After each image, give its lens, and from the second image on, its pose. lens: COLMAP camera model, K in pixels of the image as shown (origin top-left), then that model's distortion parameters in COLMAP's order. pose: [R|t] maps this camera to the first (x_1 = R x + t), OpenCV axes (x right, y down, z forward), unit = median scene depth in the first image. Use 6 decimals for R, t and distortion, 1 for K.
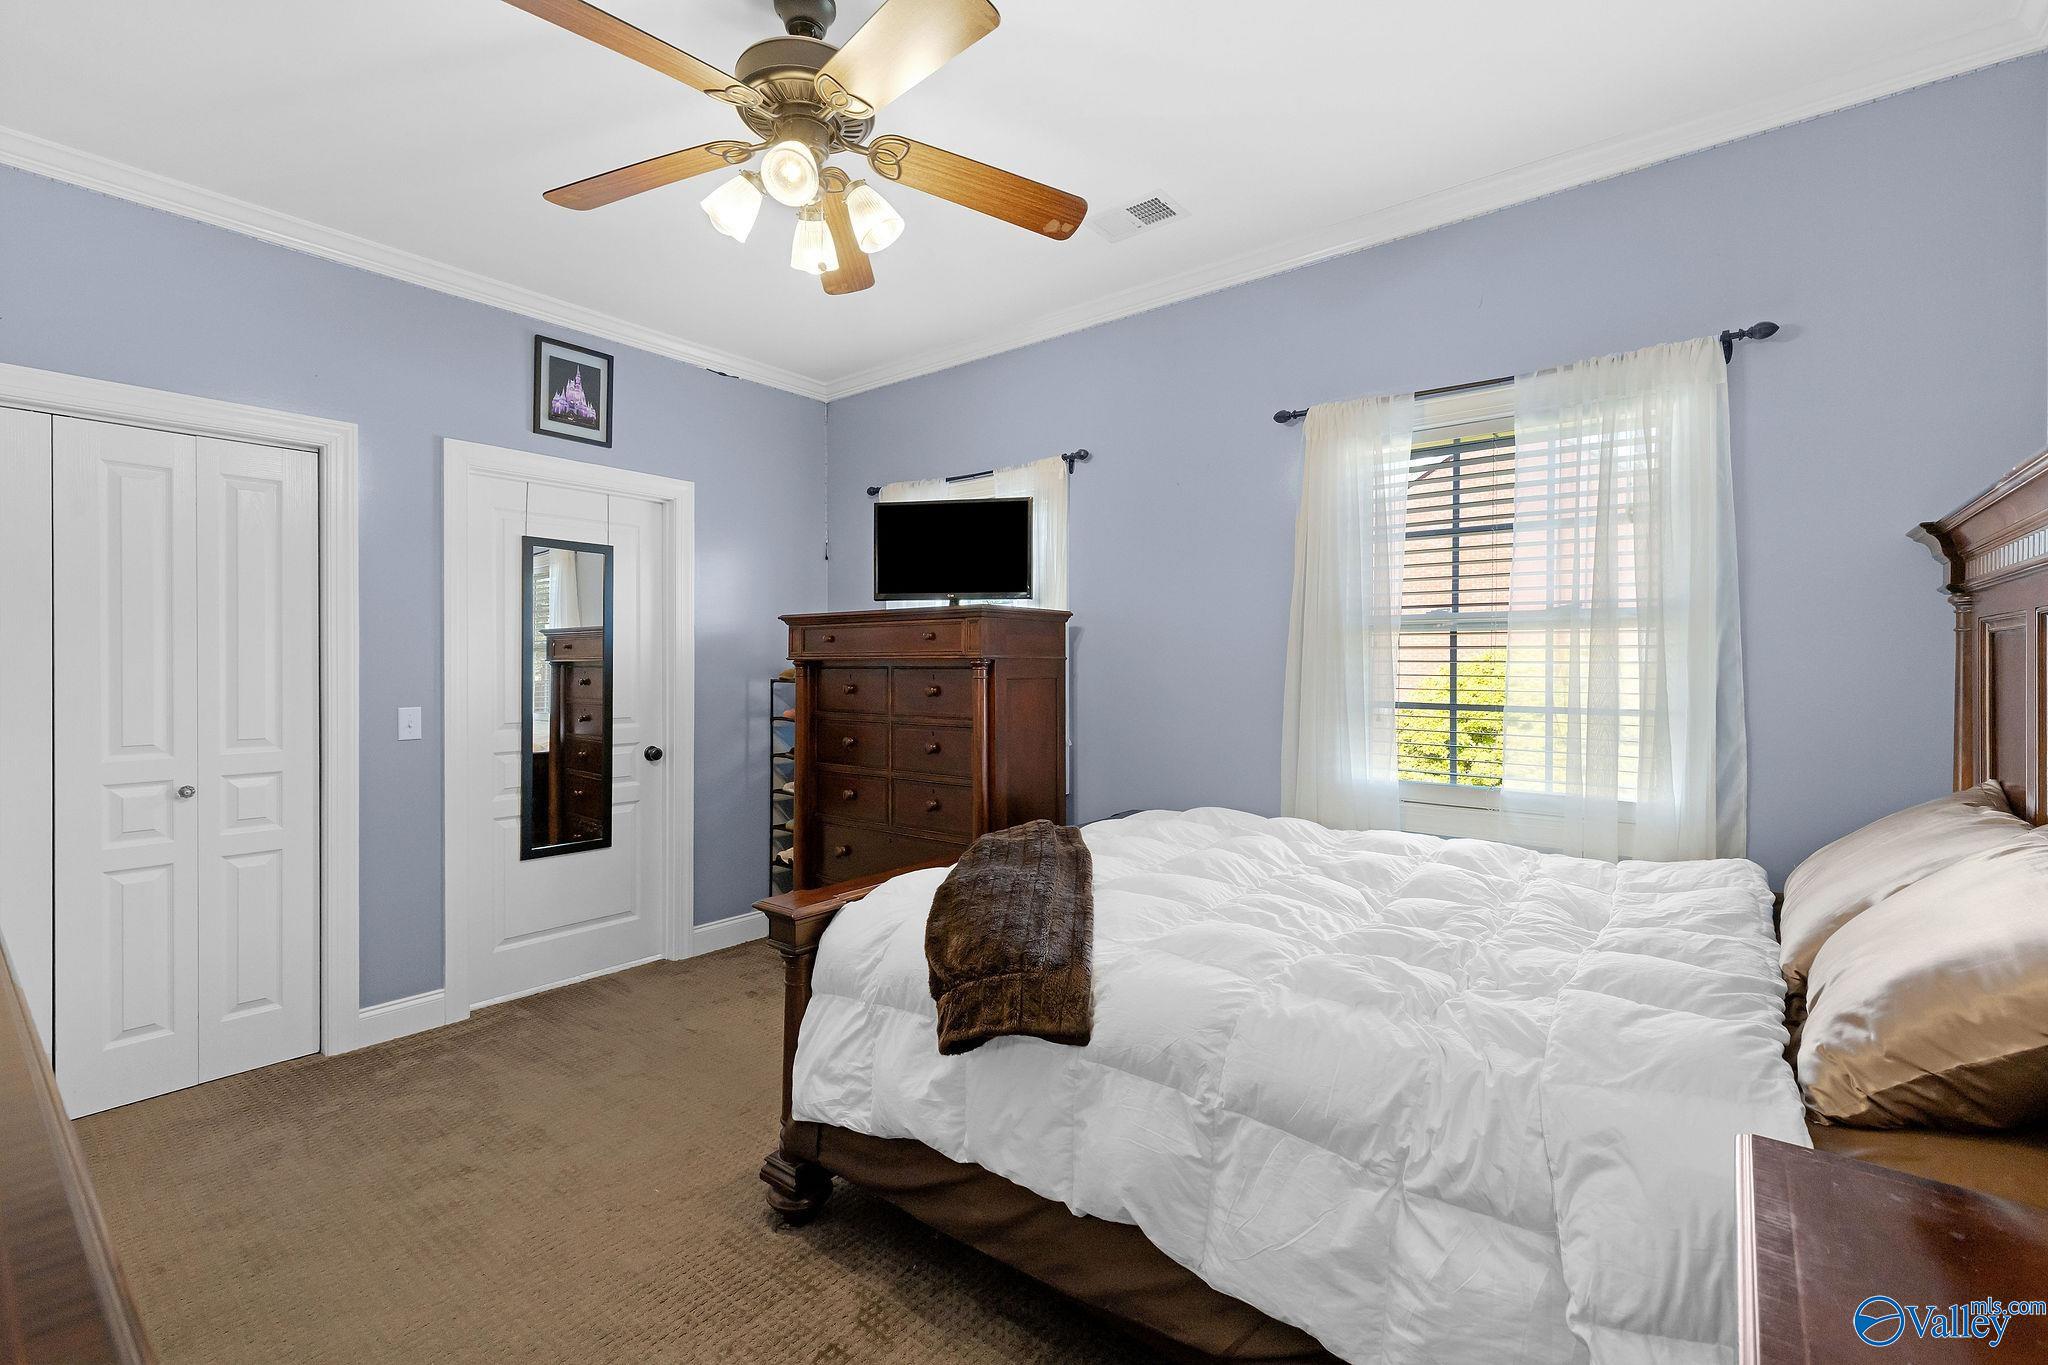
lens RADIAL K [[894.3, 0, 1022.4], [0, 894.3, 677.6], [0, 0, 1]] dist [0.001507, 0.000047]
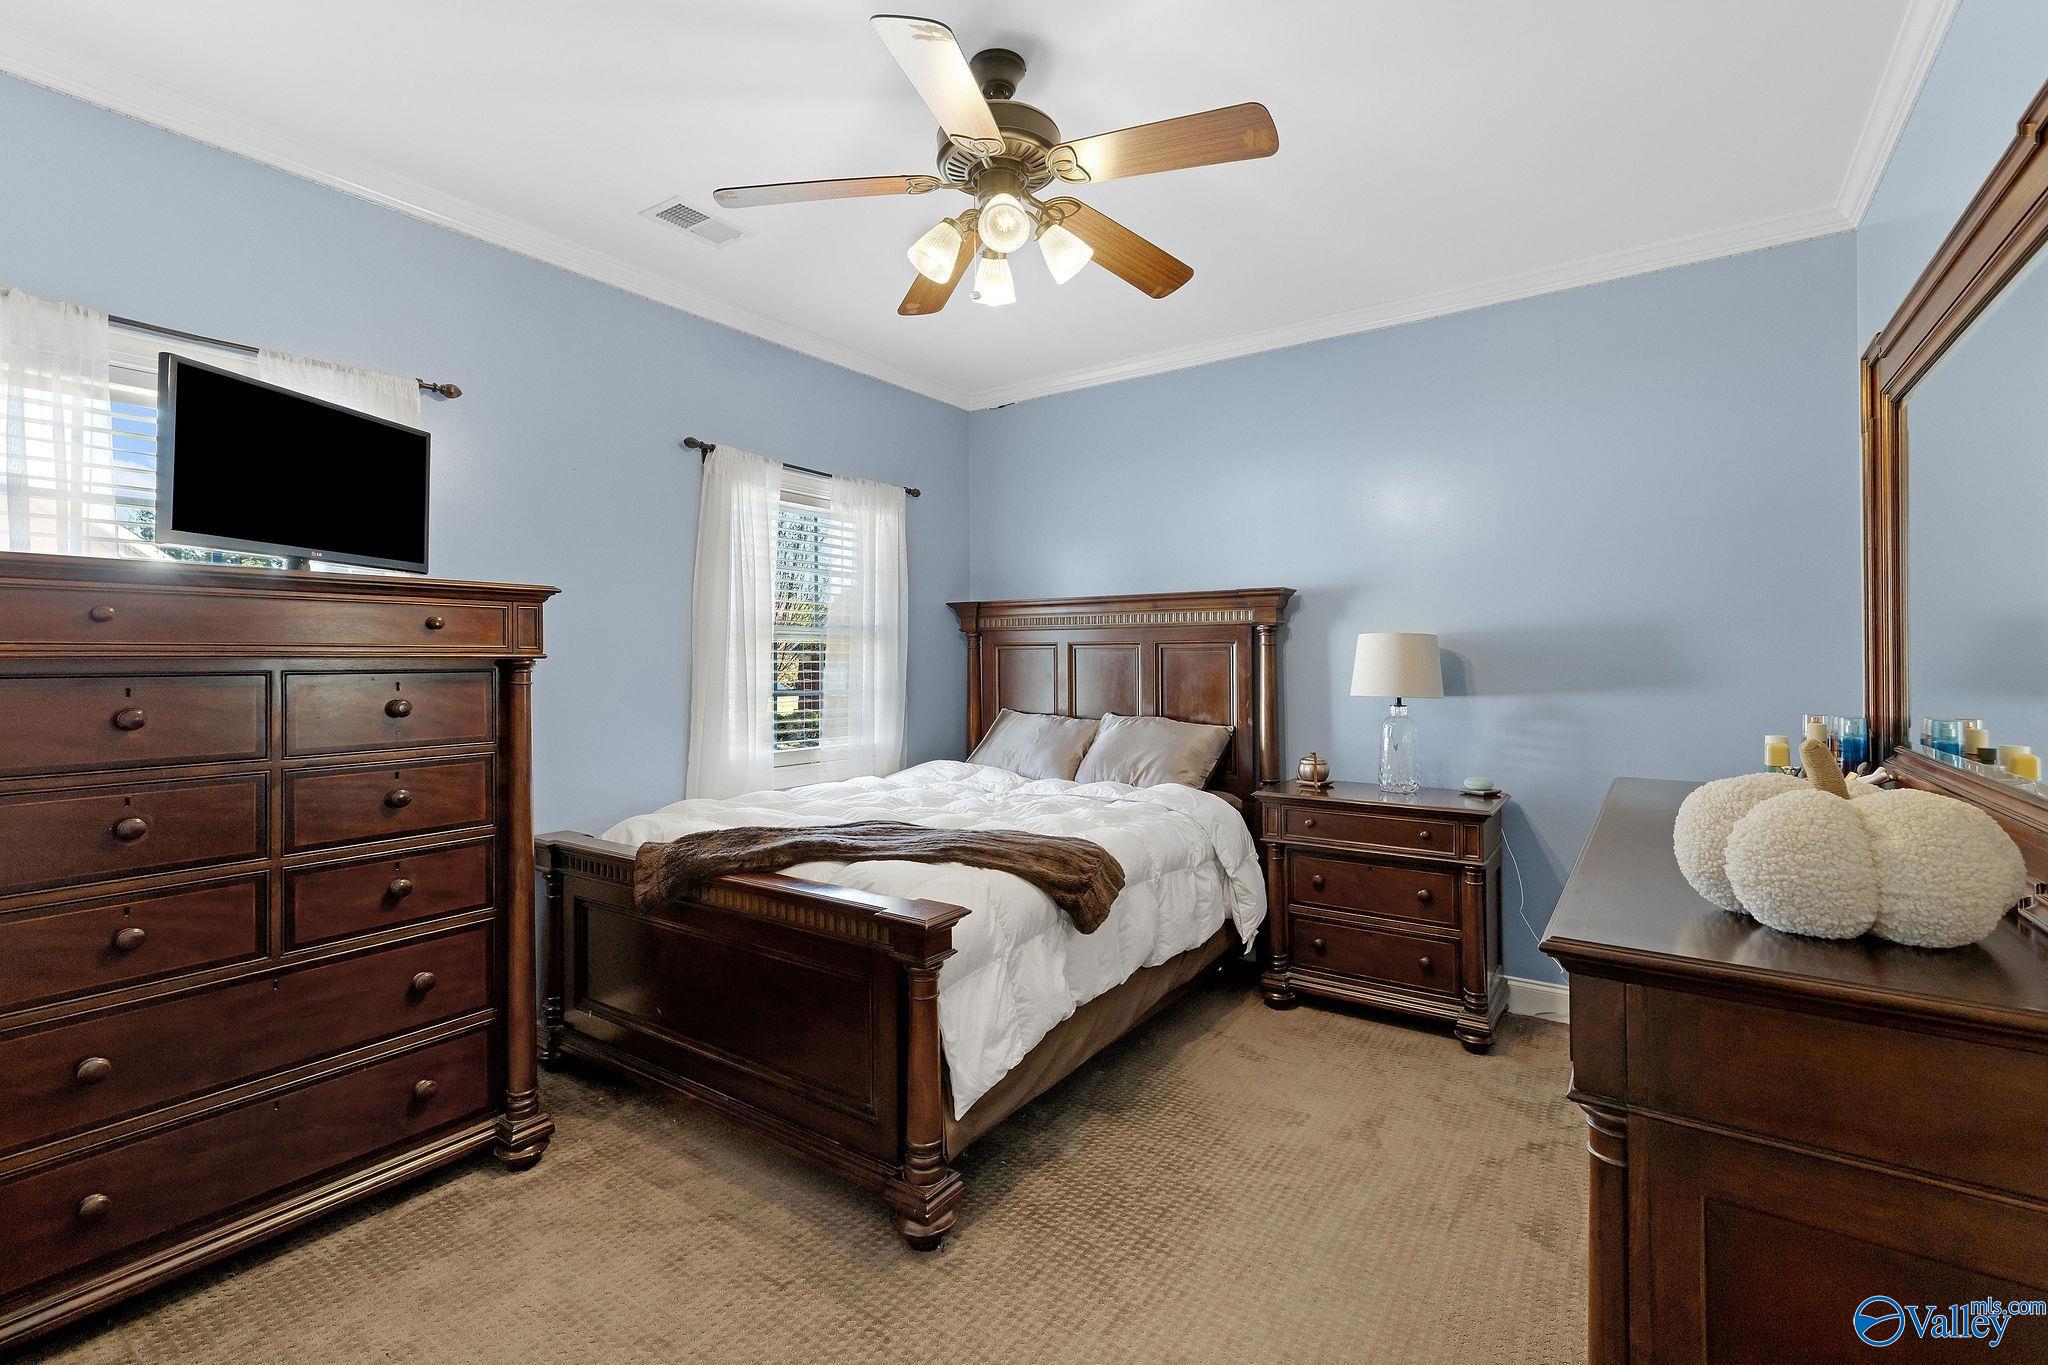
lens RADIAL K [[888.1, 0, 1016.8], [0, 888.1, 671.7], [0, 0, 1]] dist [-0.002392, -0.000281]
pose [[-0.034304, -0.005558, 0.999396, -0.832293], [0.024477, 0.999680, 0.006400, -0.003555], [-0.999112, 0.024682, -0.034157, 0.641728]]
